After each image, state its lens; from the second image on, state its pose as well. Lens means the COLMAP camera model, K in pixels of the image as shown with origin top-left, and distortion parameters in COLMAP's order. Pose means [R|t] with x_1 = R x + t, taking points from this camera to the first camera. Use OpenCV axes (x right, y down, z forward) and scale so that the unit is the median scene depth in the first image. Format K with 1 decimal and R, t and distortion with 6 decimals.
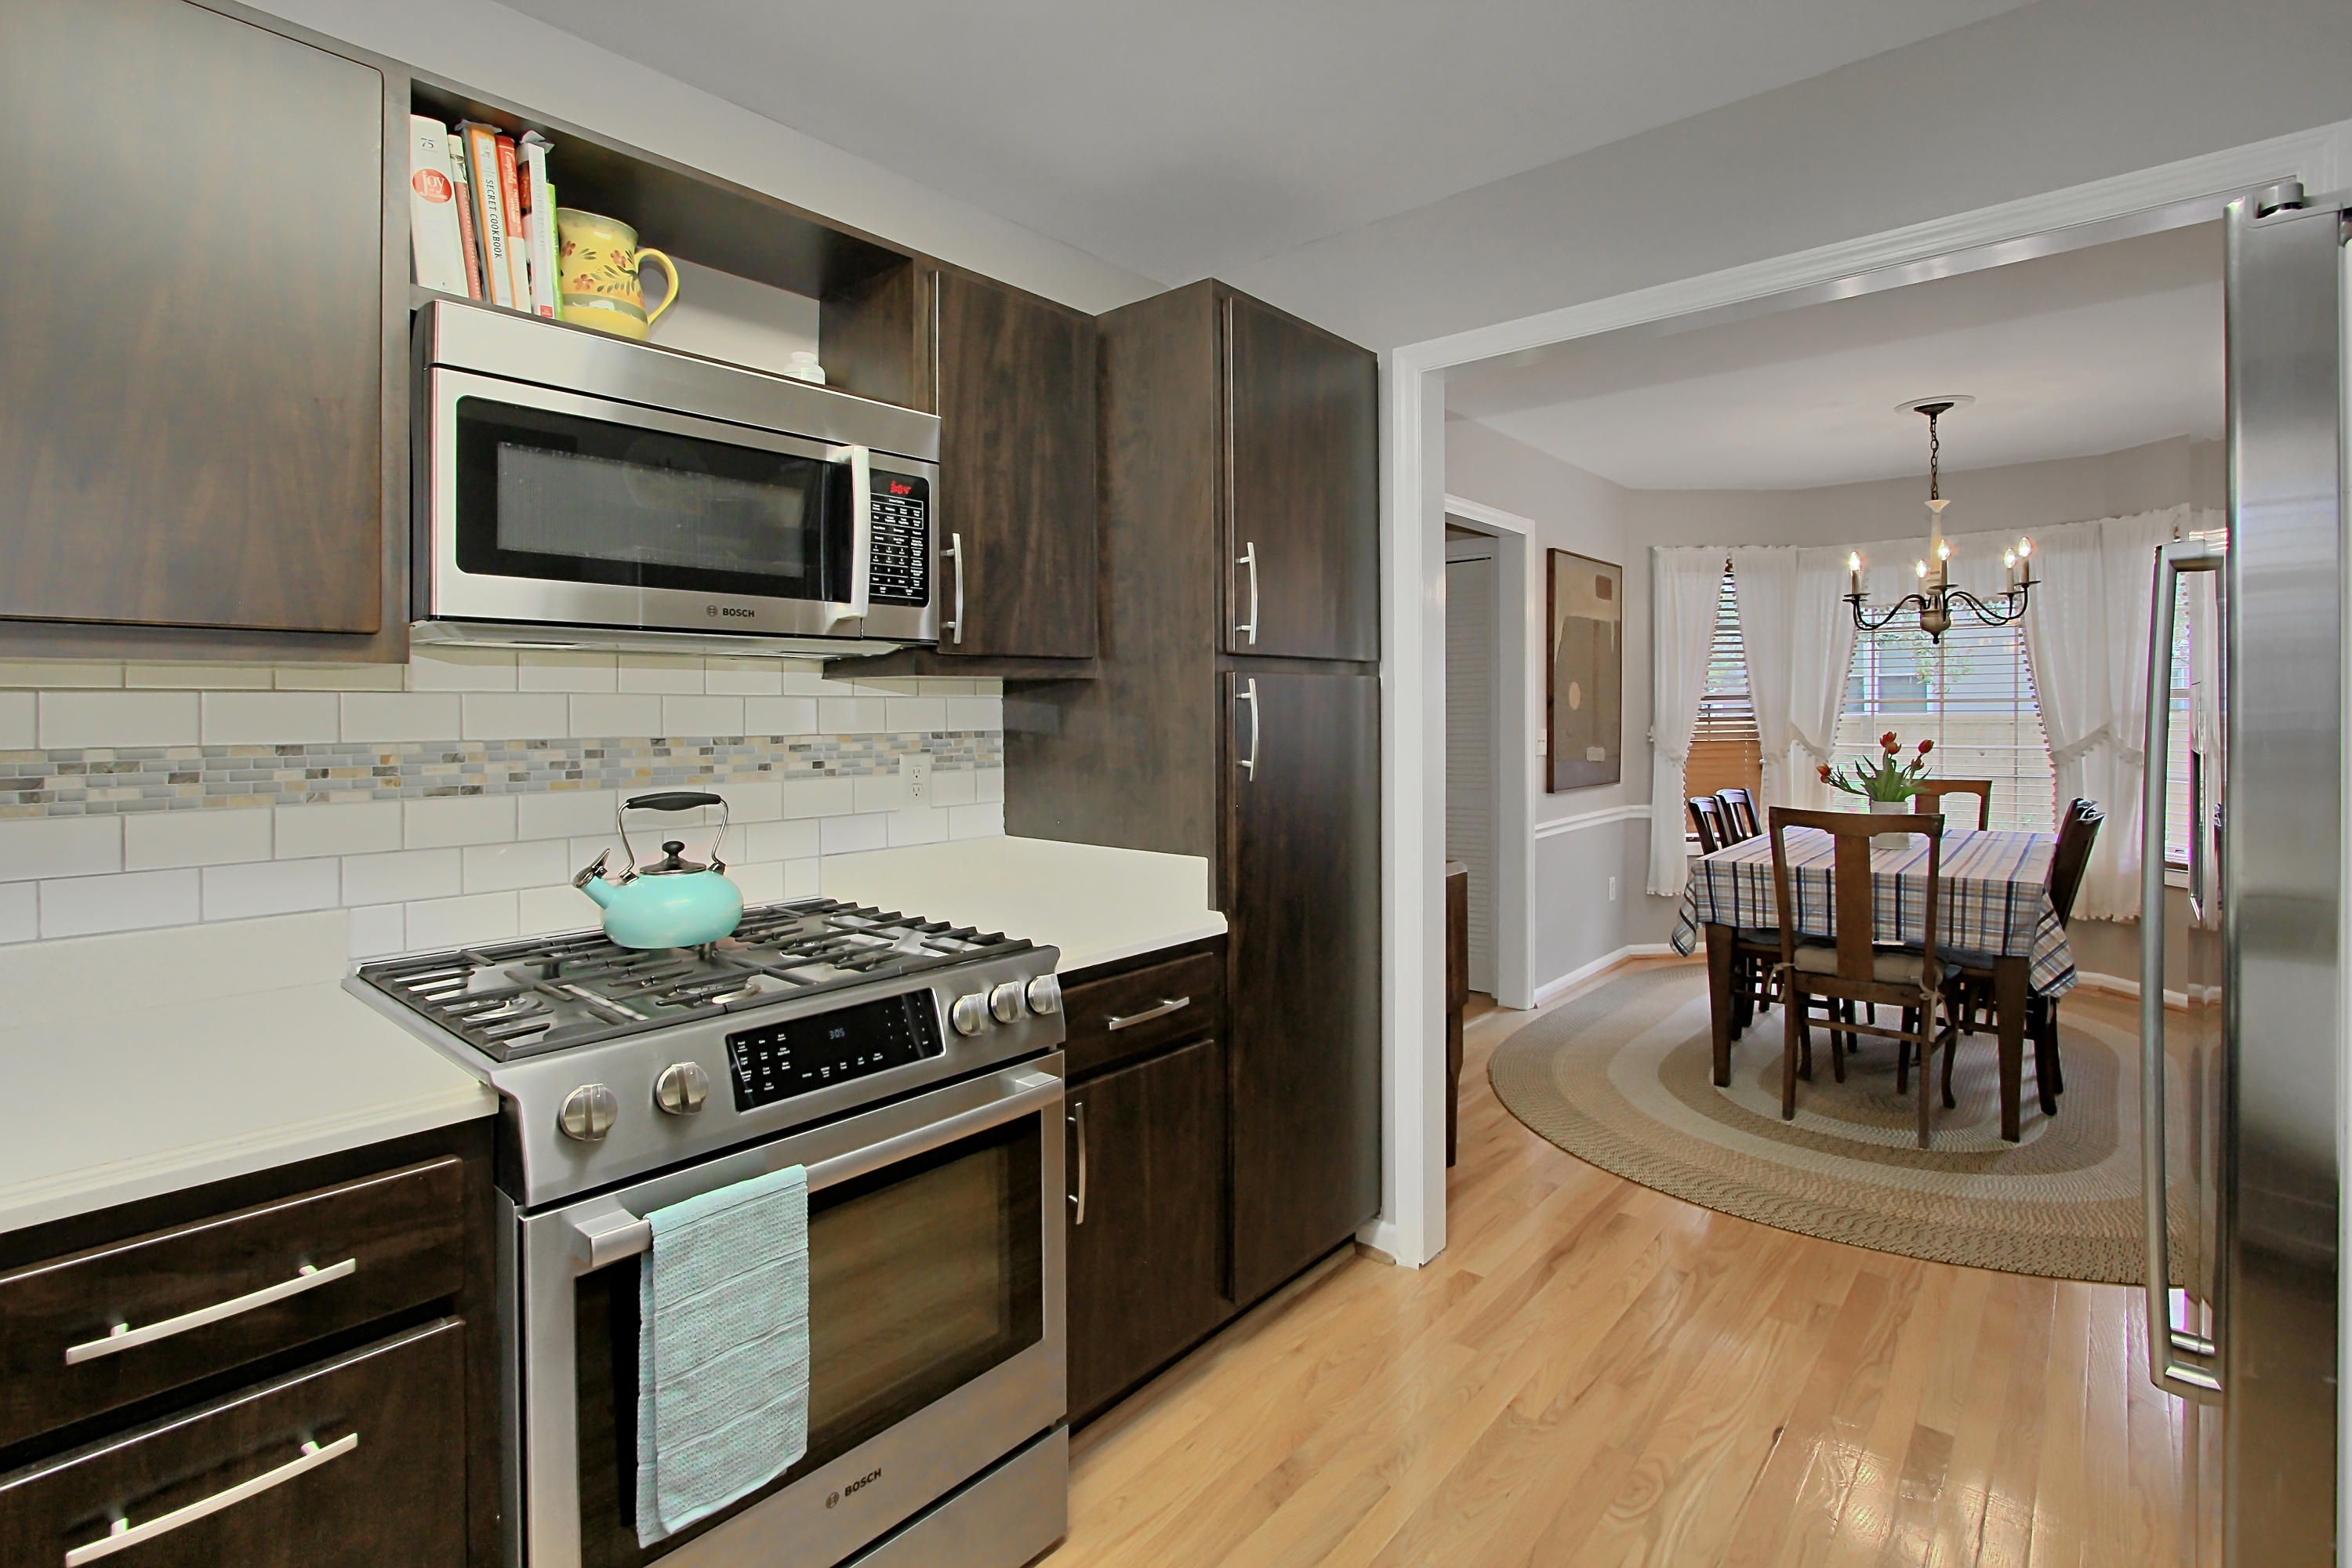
lens RADIAL K [[1106.2, 0, 1107.2], [0, 1106.2, 716.0], [0, 0, 1]] dist [-0.005329, 0.000074]
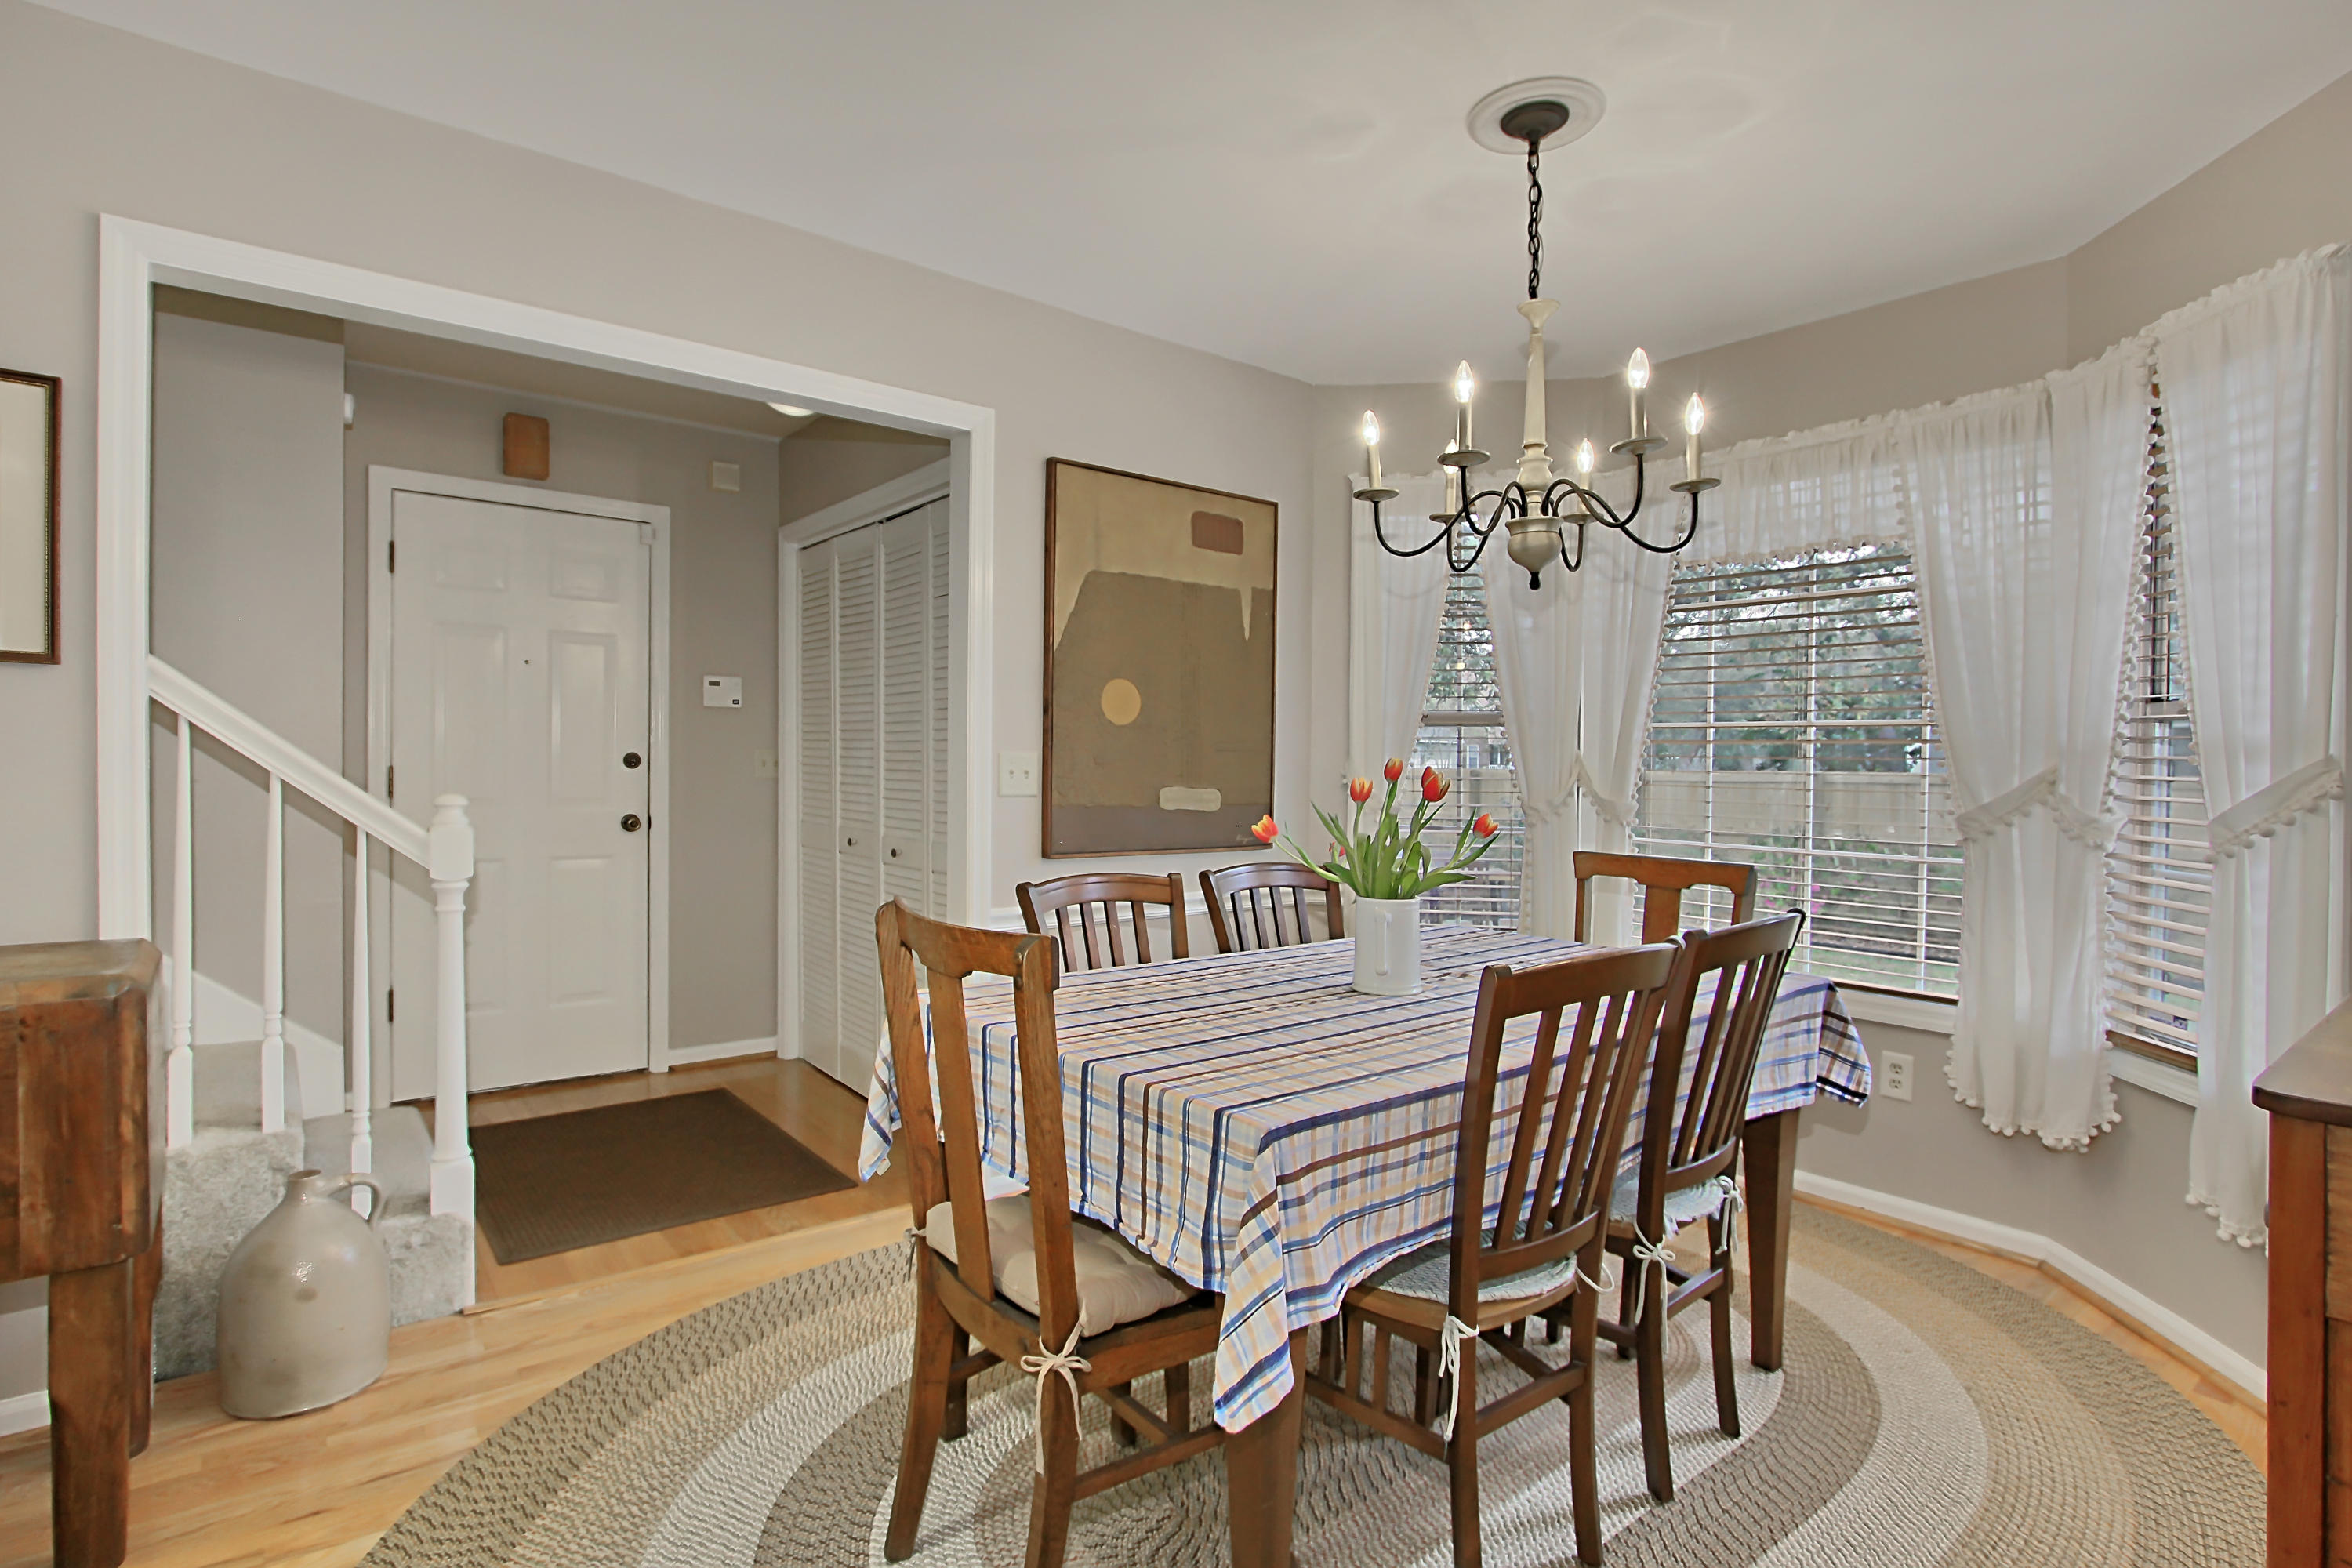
lens RADIAL K [[1106.2, 0, 1180.4], [0, 1106.2, 776.5], [0, 0, 1]] dist [-0.005329, 0.000074]
pose [[0.982002, 0.028037, -0.186779, 0.596573], [-0.025815, 0.999564, 0.014322, 0.014943], [0.187099, -0.009243, 0.982298, 0.408346]]
